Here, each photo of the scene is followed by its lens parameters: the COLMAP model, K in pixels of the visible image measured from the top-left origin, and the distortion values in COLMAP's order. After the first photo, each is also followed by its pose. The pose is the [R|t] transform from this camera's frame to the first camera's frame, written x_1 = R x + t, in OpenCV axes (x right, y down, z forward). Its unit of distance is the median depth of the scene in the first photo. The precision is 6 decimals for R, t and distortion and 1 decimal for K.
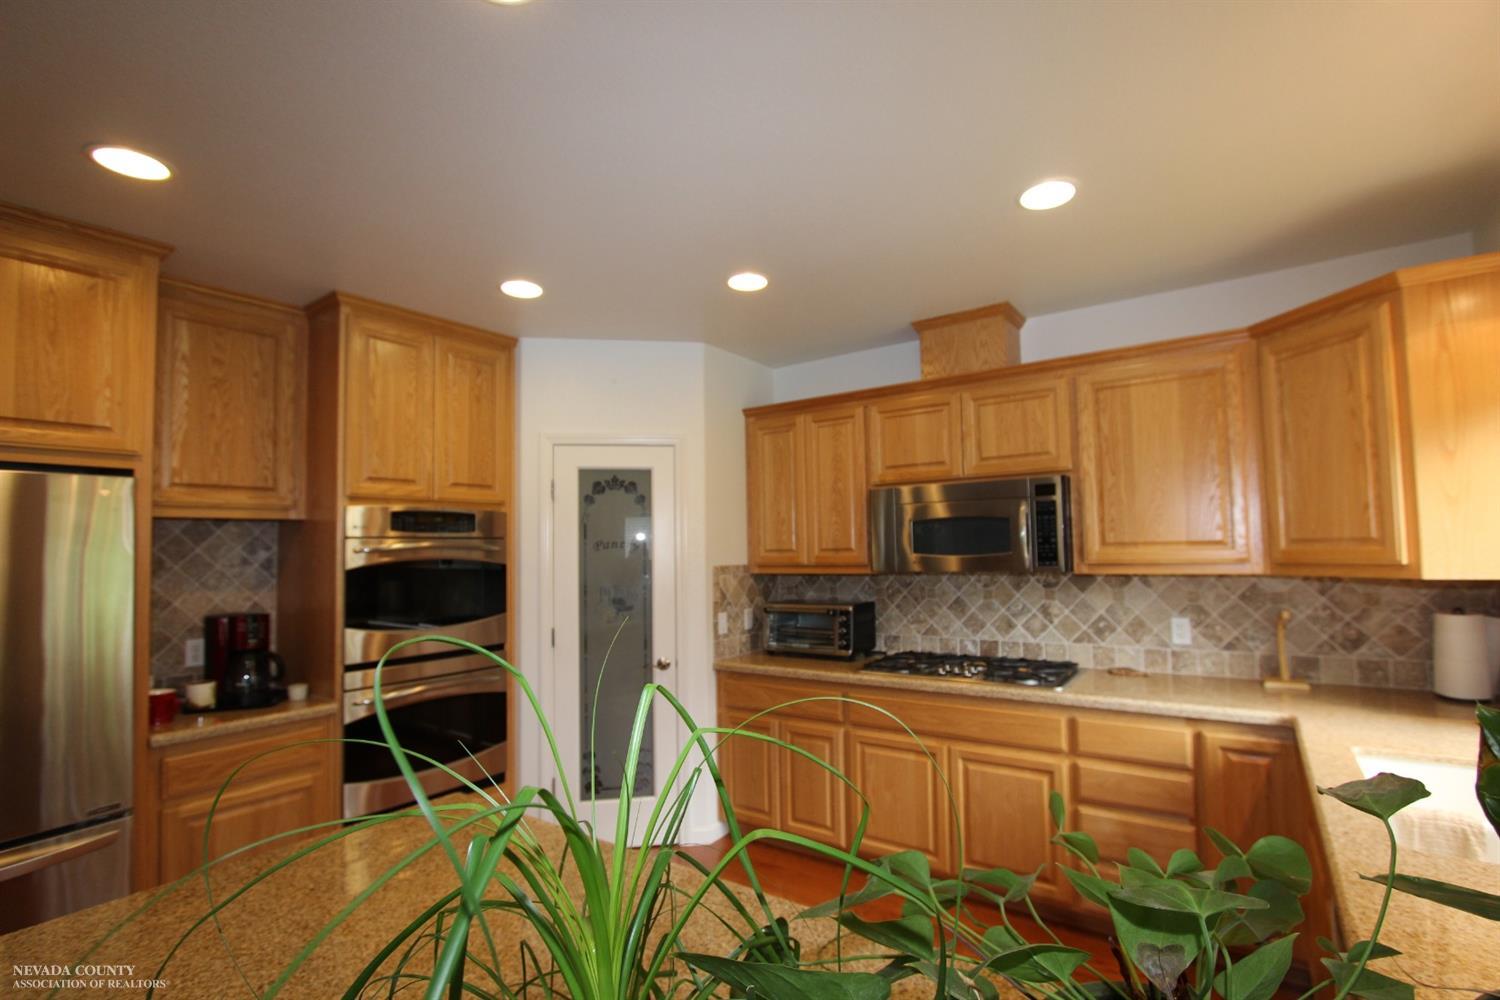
lens RADIAL K [[690.8, 0, 769.7], [0, 690.8, 516.0], [0, 0, 1]] dist [-0.013122, 0.001157]
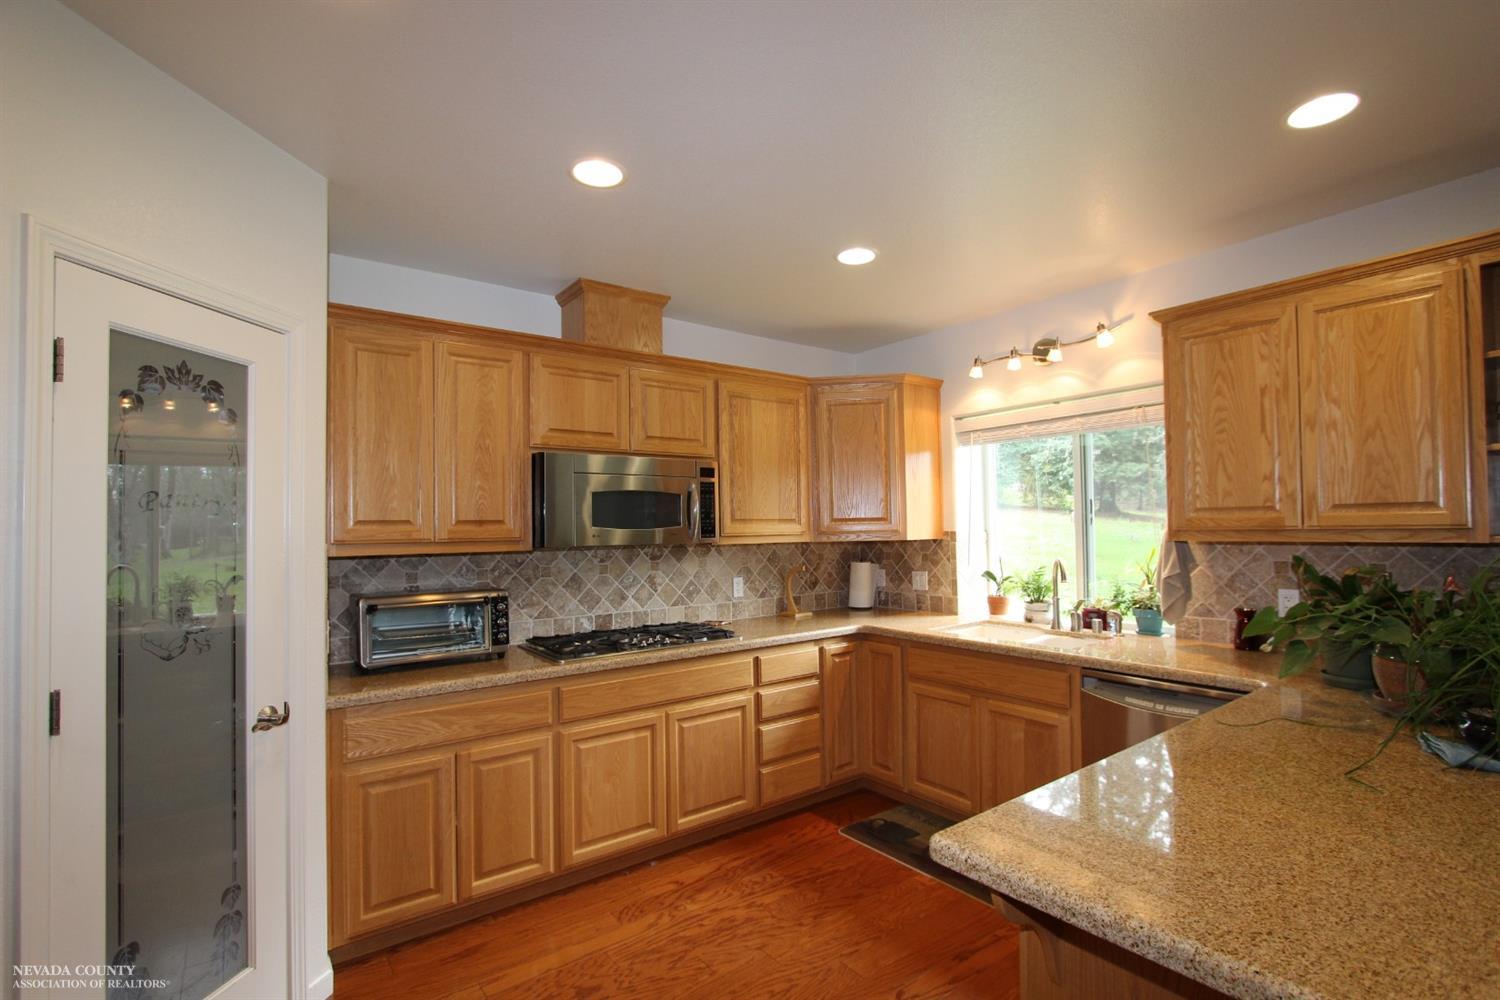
lens RADIAL K [[690.8, 0, 769.7], [0, 690.8, 516.0], [0, 0, 1]] dist [-0.013122, 0.001157]
pose [[0.307898, 0.033819, 0.950818, -0.652024], [-0.037250, 0.999030, -0.023472, 0.056804], [-0.950690, -0.028191, 0.308859, 0.519413]]
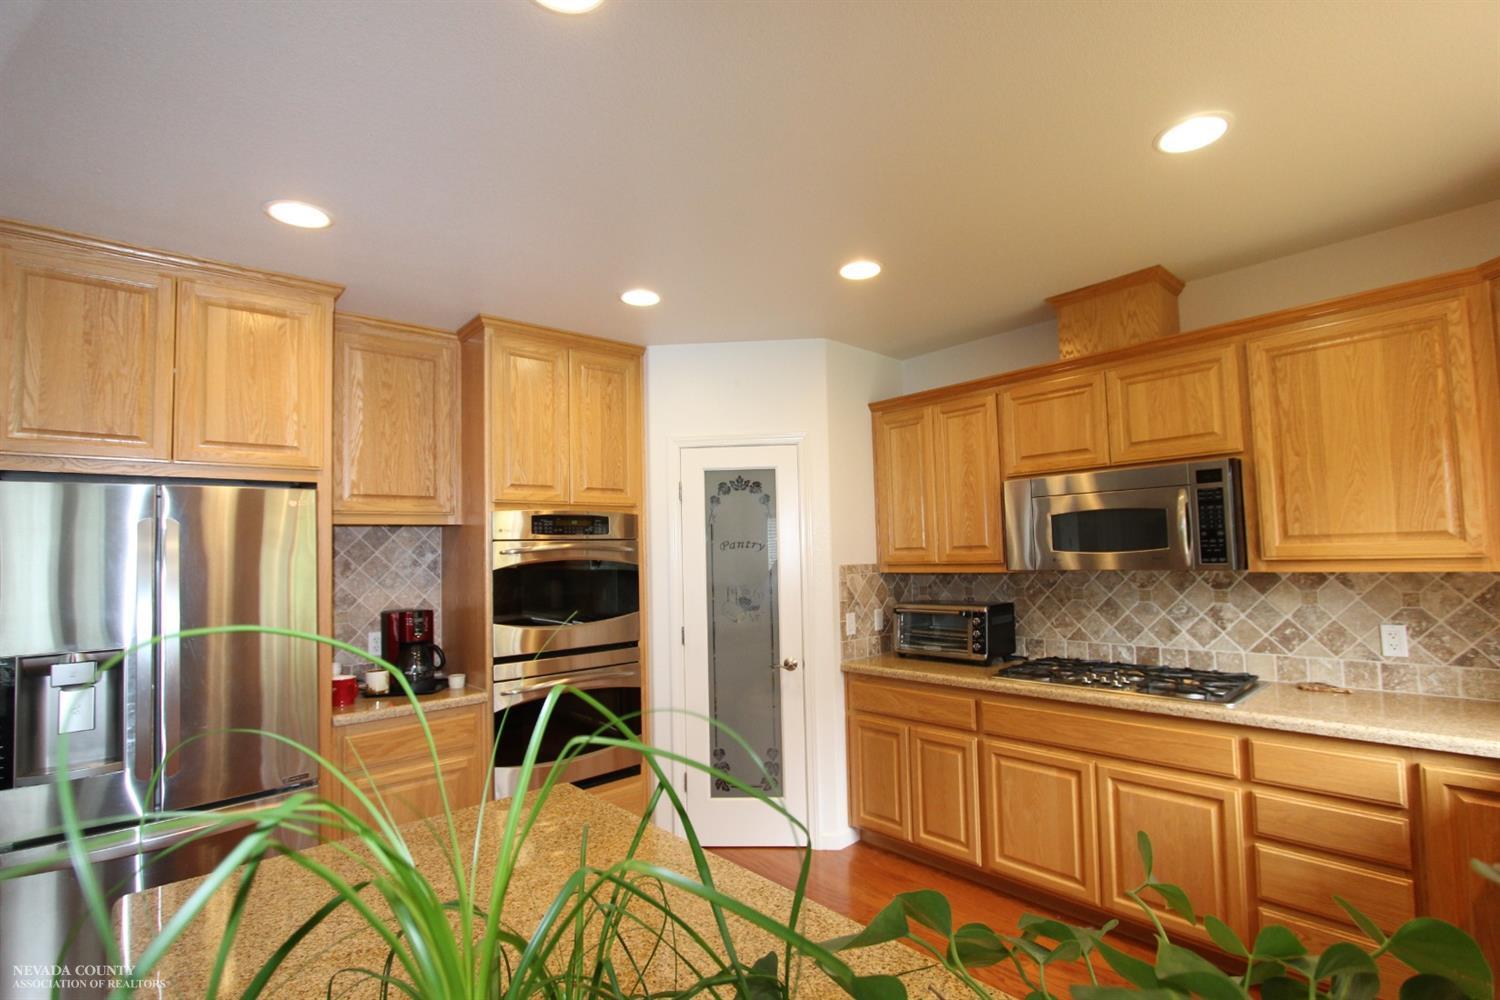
lens RADIAL K [[690.8, 0, 769.7], [0, 690.8, 516.0], [0, 0, 1]] dist [-0.013122, 0.001157]
pose [[0.975679, -0.019810, -0.218309, 0.044456], [0.019766, 0.999802, -0.002386, 0.003658], [0.218313, -0.001987, 0.975877, 0.029461]]
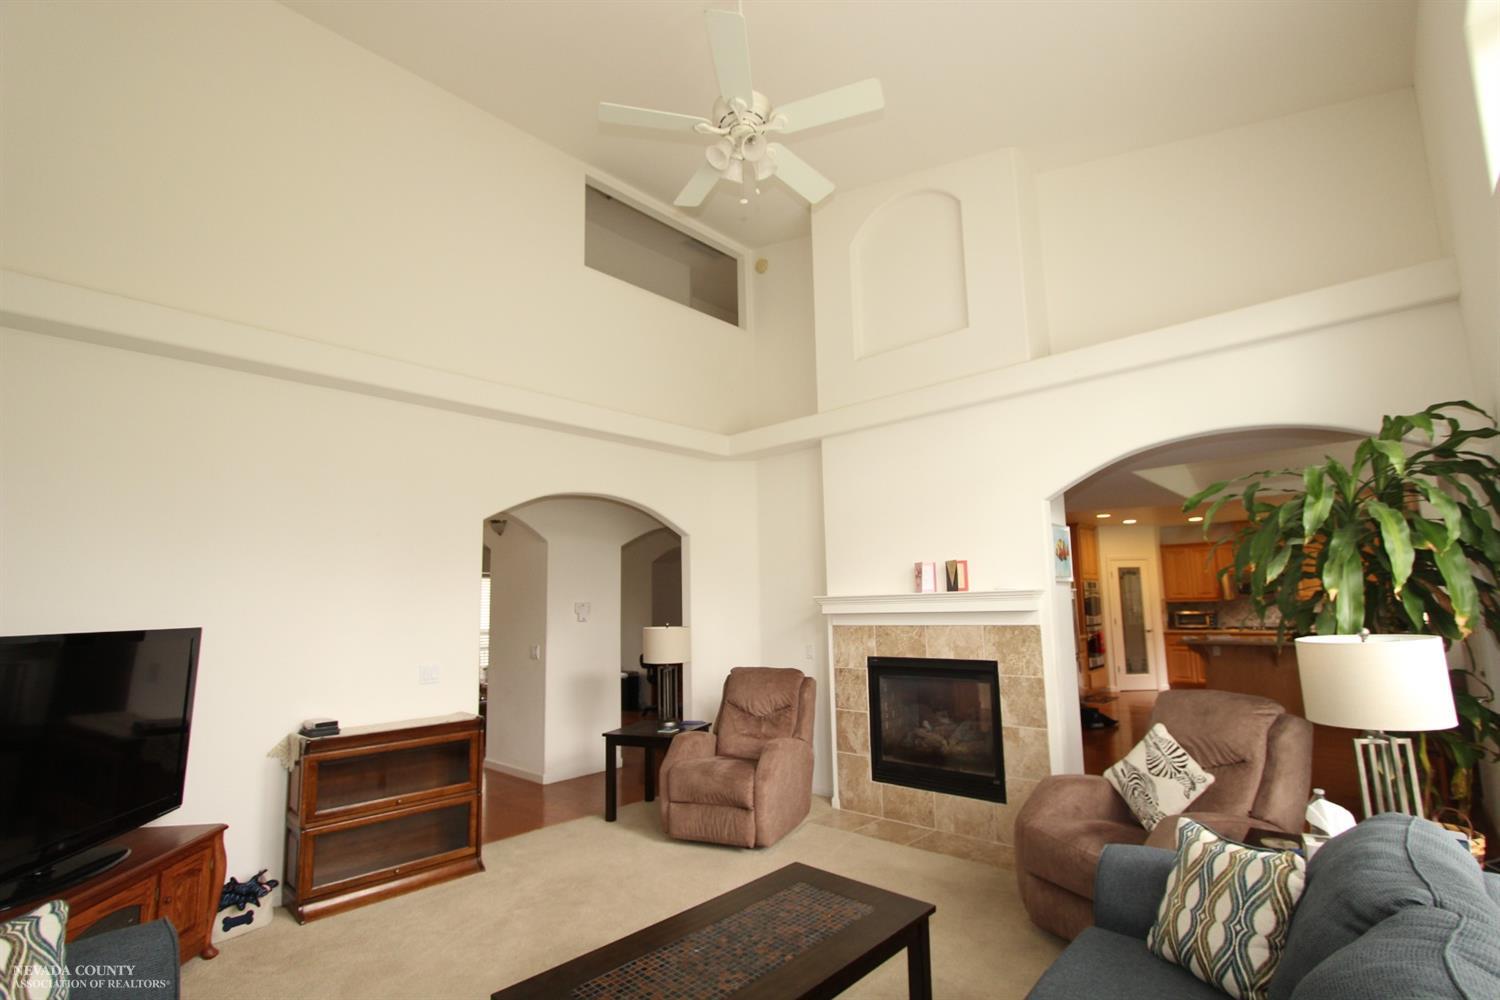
lens RADIAL K [[690.8, 0, 769.7], [0, 690.8, 516.0], [0, 0, 1]] dist [-0.013122, 0.001157]
pose [[0.991401, -0.012454, -0.130265, -1.665594], [0.002628, 0.997155, -0.075335, -0.082164], [0.130833, 0.074344, 0.988613, -2.695103]]
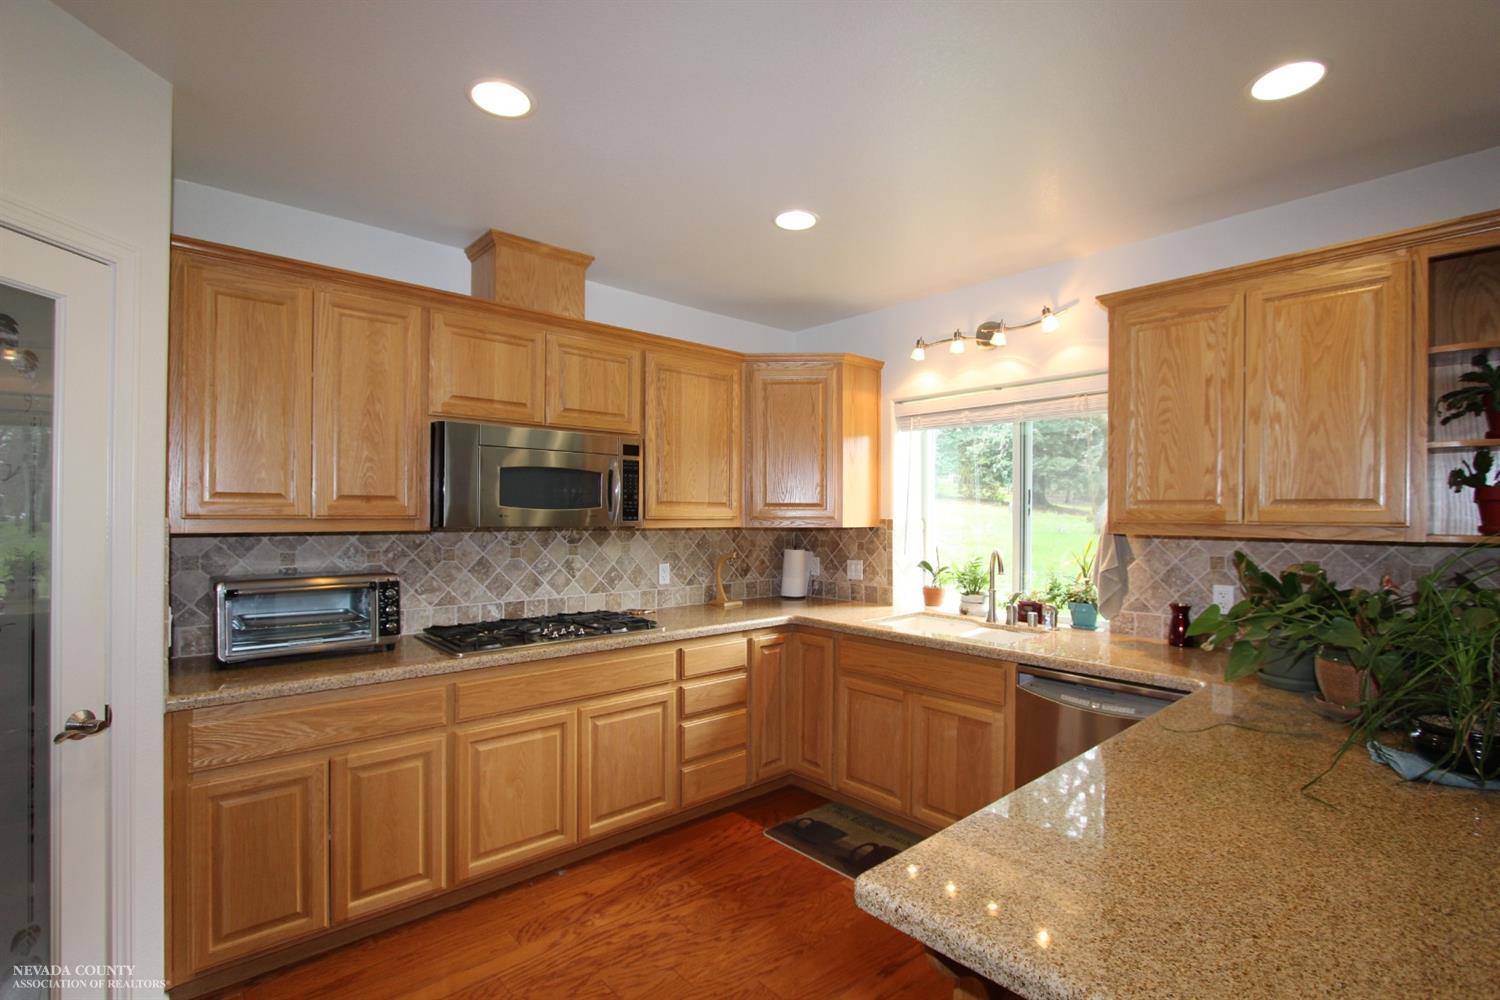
lens RADIAL K [[690.8, 0, 769.7], [0, 690.8, 516.0], [0, 0, 1]] dist [-0.013122, 0.001157]
pose [[0.222798, 0.019604, 0.974667, -0.582784], [-0.058316, 0.998275, -0.006749, 0.057361], [-0.973119, -0.055335, 0.223557, 0.523931]]
